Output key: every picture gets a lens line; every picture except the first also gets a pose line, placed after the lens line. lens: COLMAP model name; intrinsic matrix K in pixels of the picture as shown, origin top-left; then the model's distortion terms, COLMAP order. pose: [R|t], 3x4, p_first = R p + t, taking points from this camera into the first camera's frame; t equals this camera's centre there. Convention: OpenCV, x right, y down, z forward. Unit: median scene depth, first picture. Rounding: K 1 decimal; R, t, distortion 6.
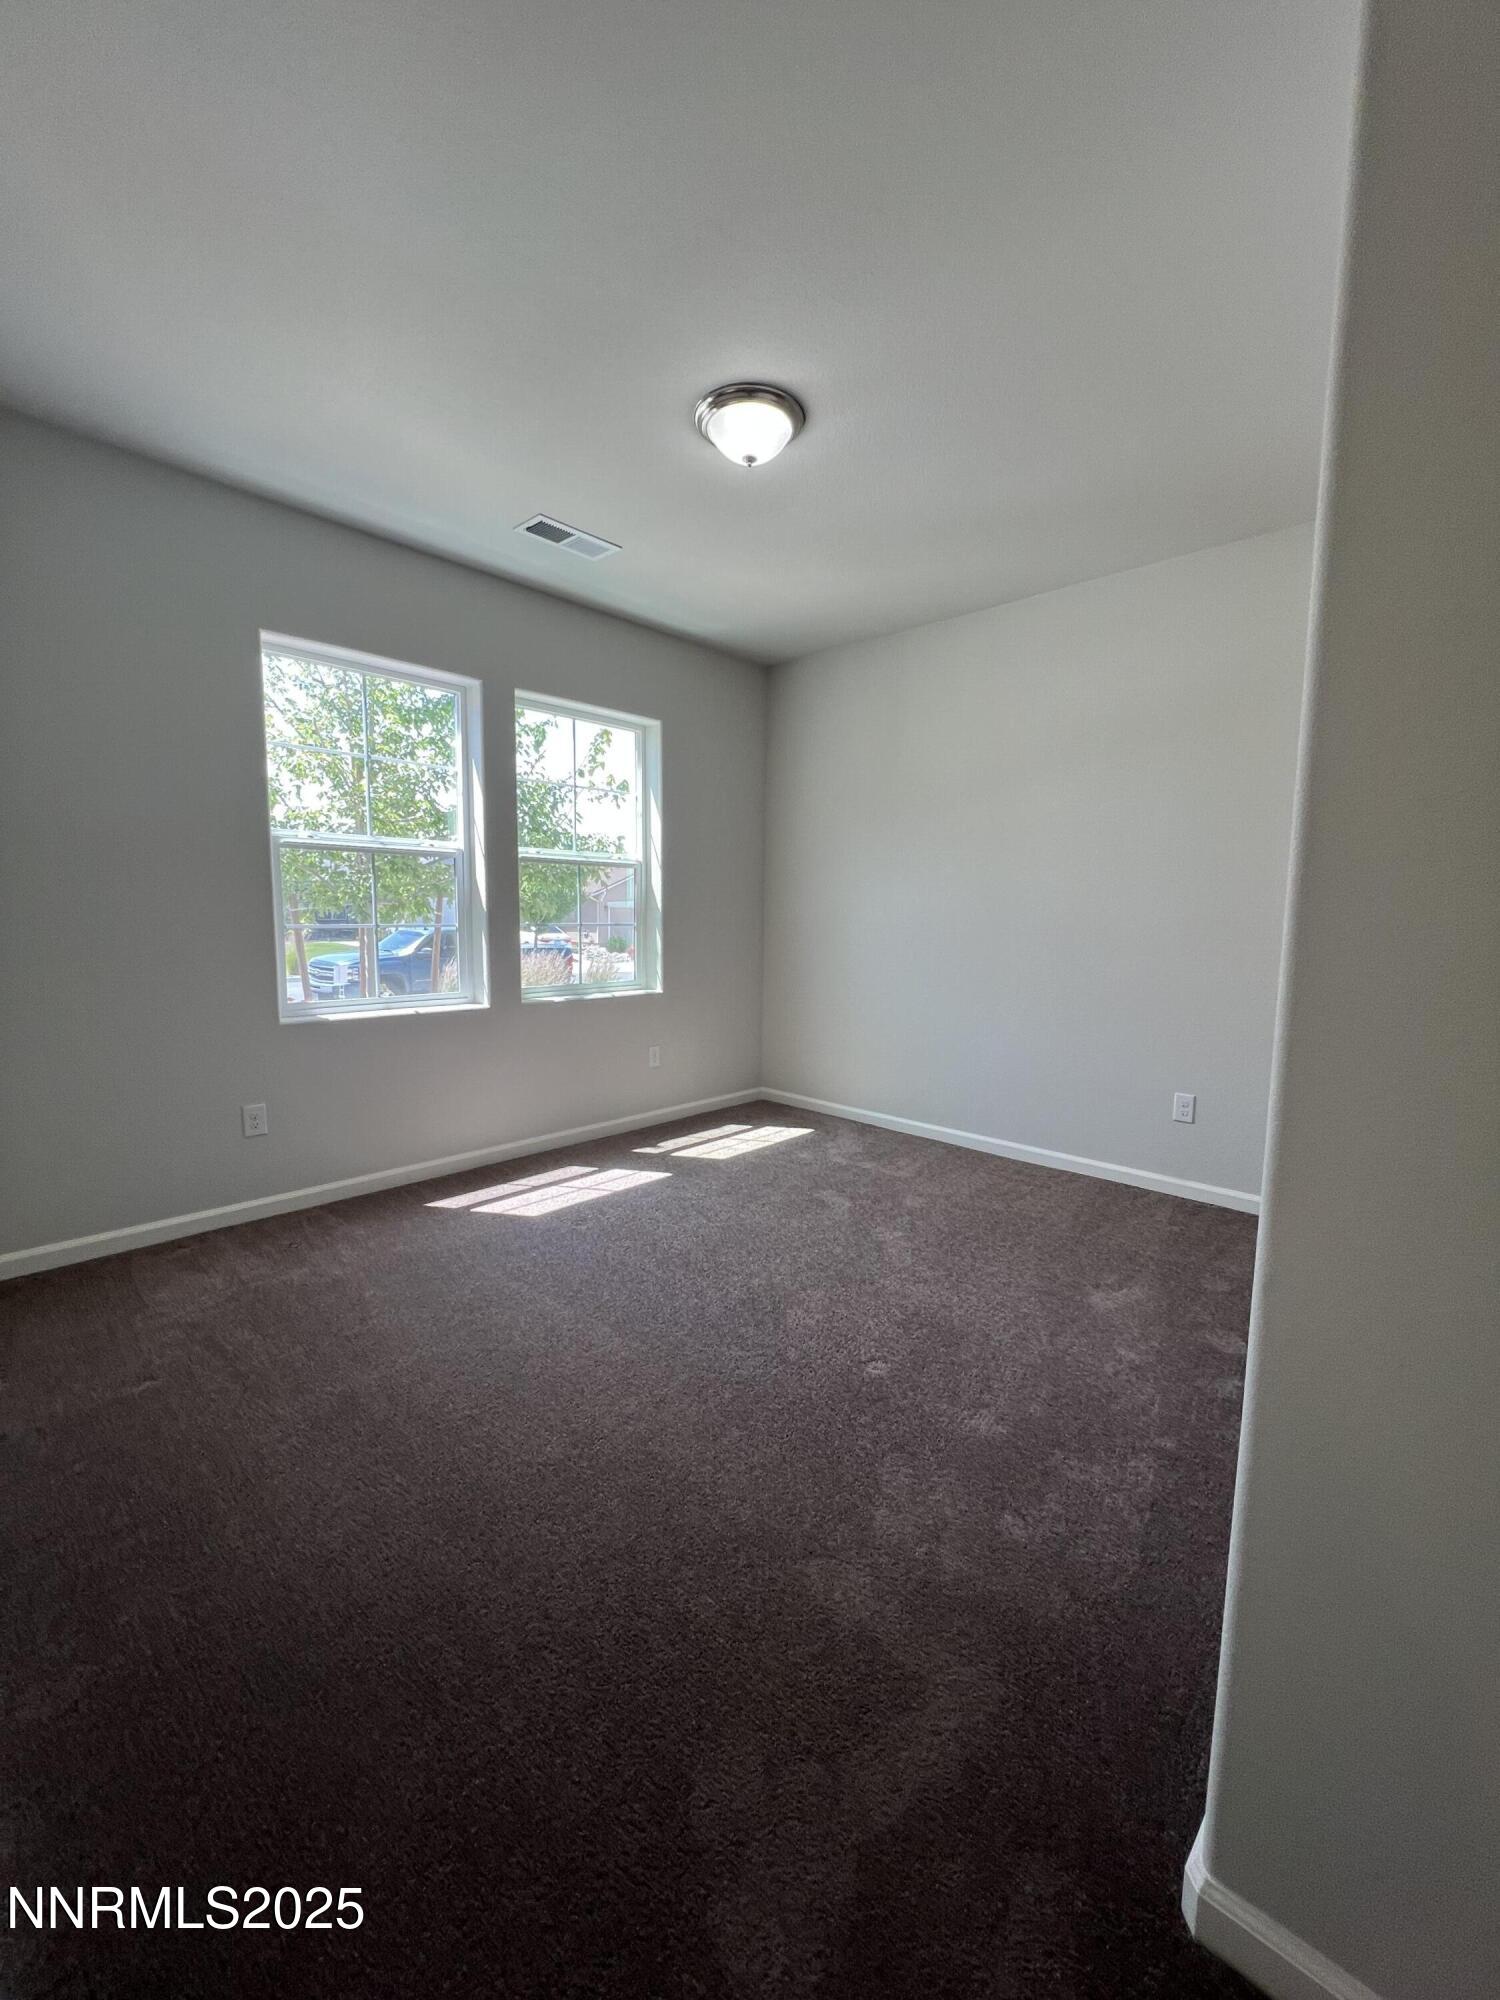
lens RADIAL K [[799.9, 0, 740.7], [0, 799.9, 986.3], [0, 0, 1]] dist [-0.002375, -0.000170]
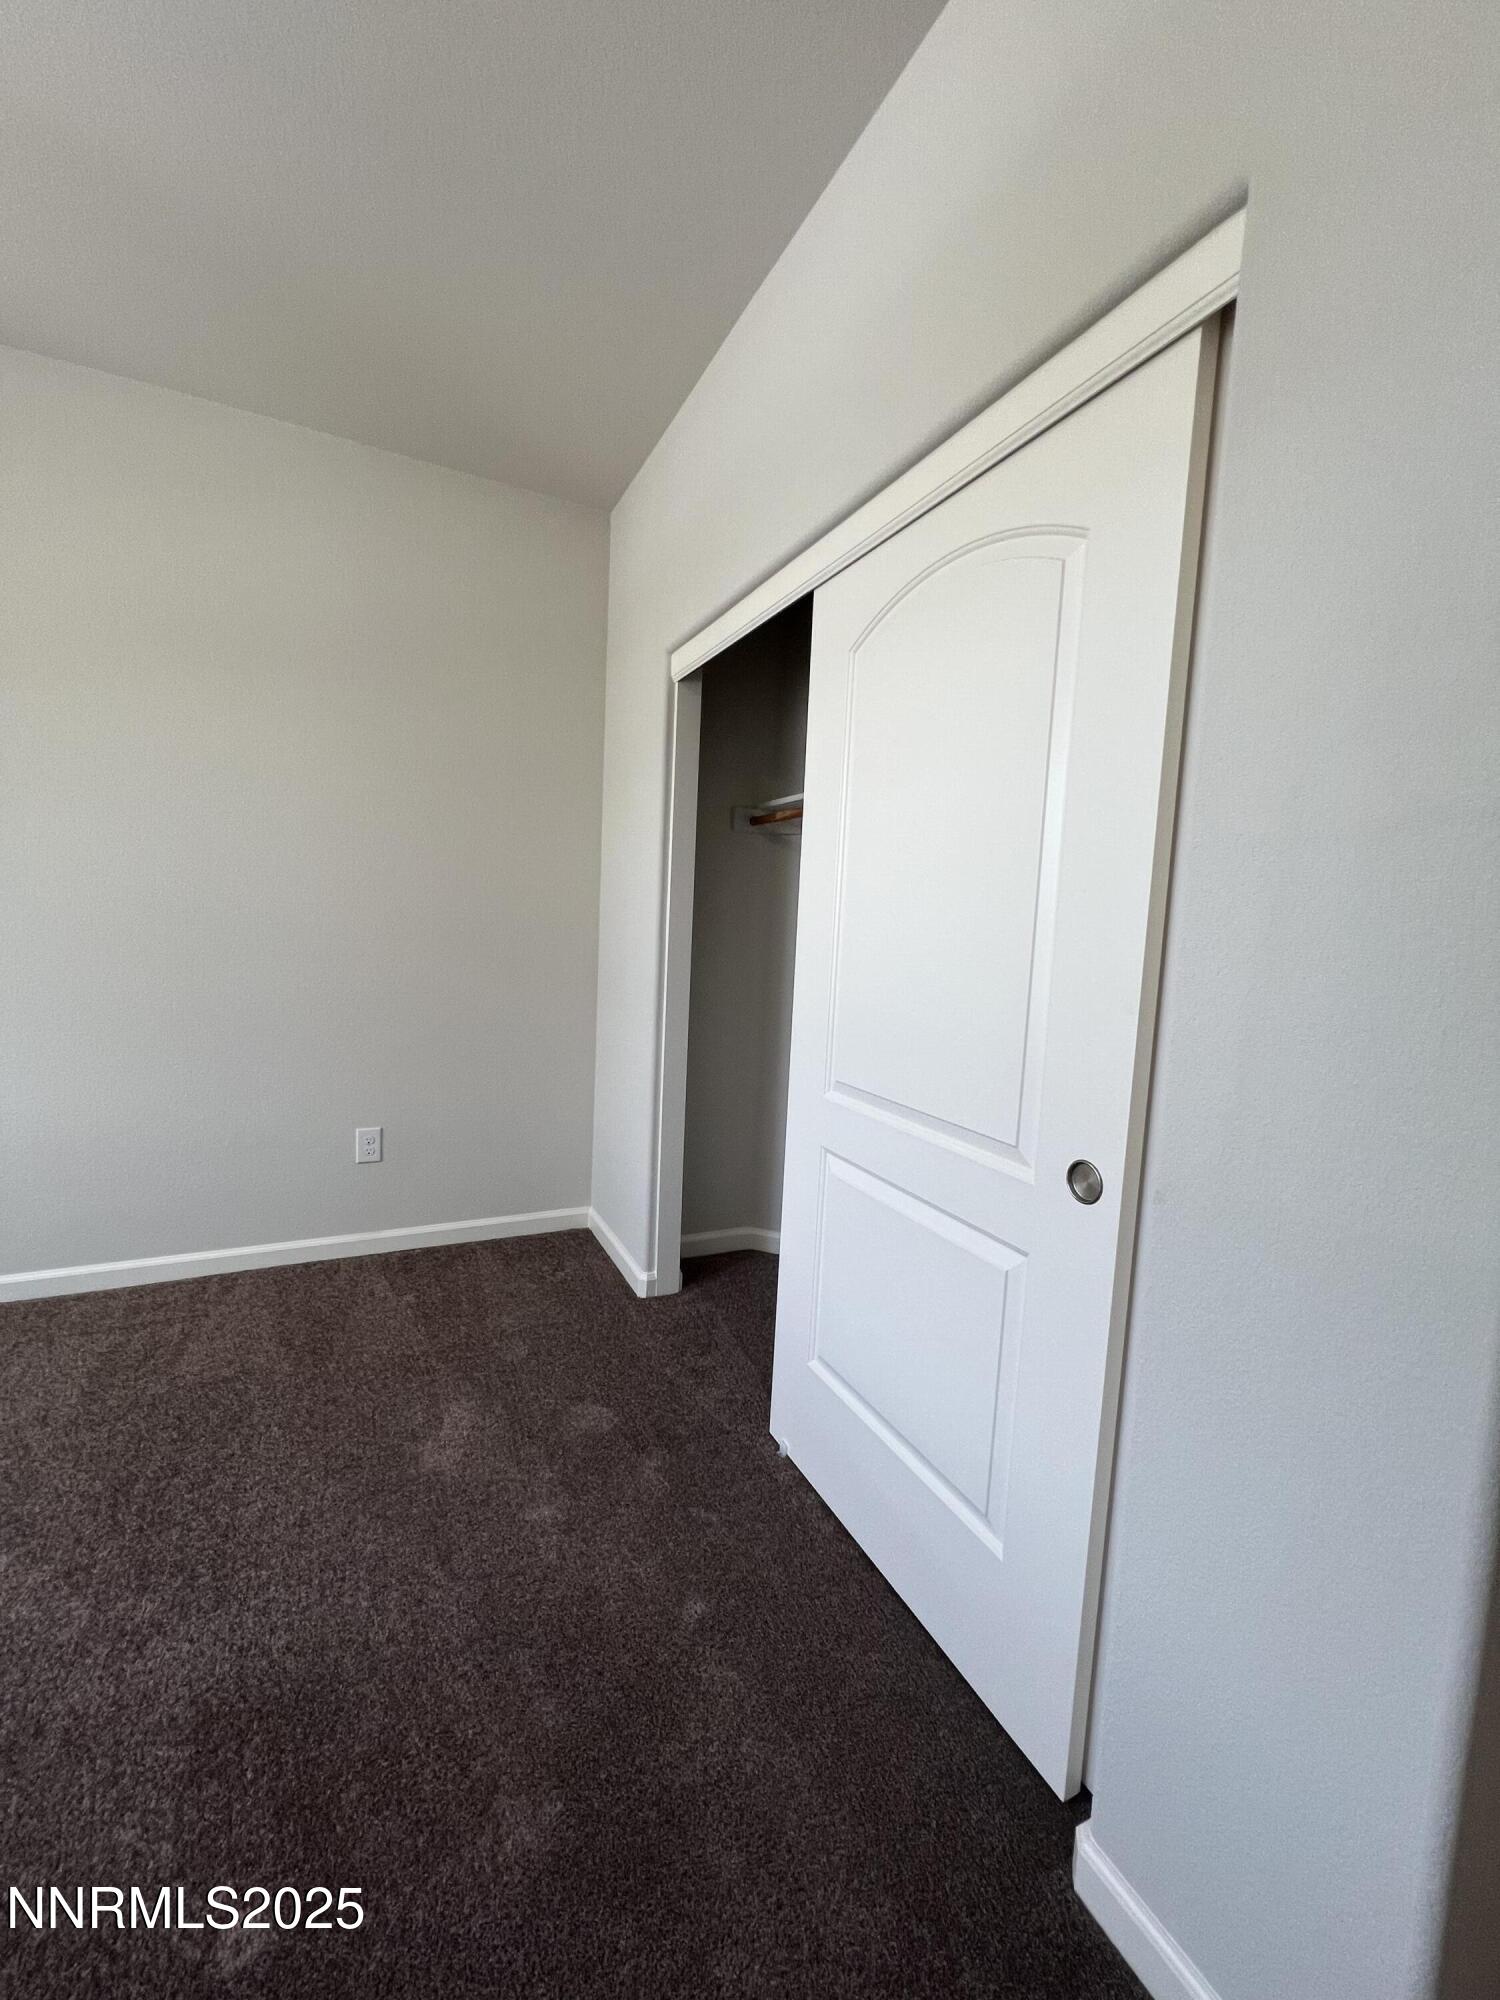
lens RADIAL K [[799.9, 0, 749.5], [0, 799.9, 997.6], [0, 0, 1]] dist [-0.002375, -0.000170]
pose [[0.329336, -0.086003, 0.940288, -0.063082], [0.047599, 0.996089, 0.074436, -0.036201], [-0.943012, 0.020242, 0.332141, 0.338163]]
